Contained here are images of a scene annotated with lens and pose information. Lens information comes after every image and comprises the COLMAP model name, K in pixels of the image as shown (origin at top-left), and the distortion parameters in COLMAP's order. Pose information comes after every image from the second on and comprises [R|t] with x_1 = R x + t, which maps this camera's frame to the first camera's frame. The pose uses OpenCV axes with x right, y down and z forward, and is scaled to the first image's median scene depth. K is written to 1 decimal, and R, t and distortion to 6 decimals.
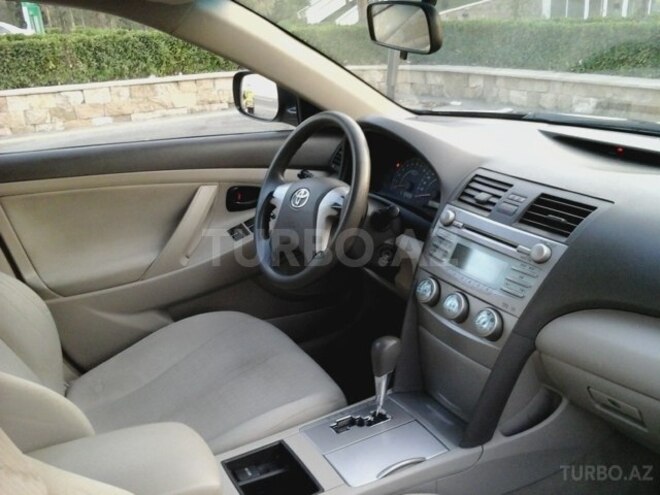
lens RADIAL K [[686.5, 0, 330.0], [0, 686.5, 247.5], [0, 0, 1]] dist [0.004297, 0.013119]
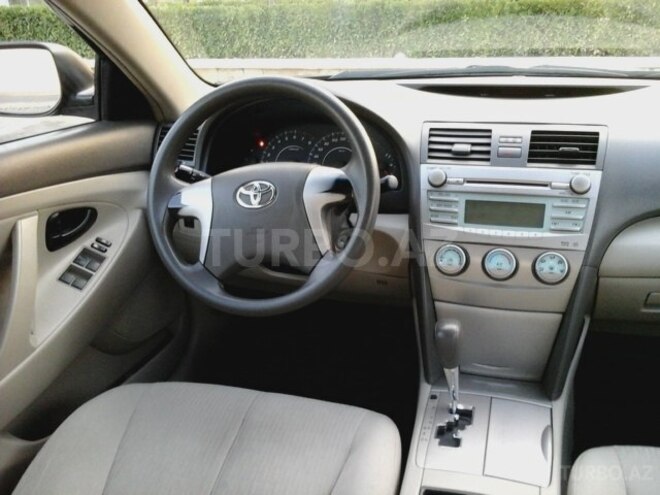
lens RADIAL K [[686.5, 0, 330.0], [0, 686.5, 247.5], [0, 0, 1]] dist [0.004297, 0.013119]
pose [[0.691566, -0.240755, 0.681009, -0.569391], [0.240388, 0.965786, 0.097316, -0.076677], [-0.681138, 0.096406, 0.725780, 0.447649]]
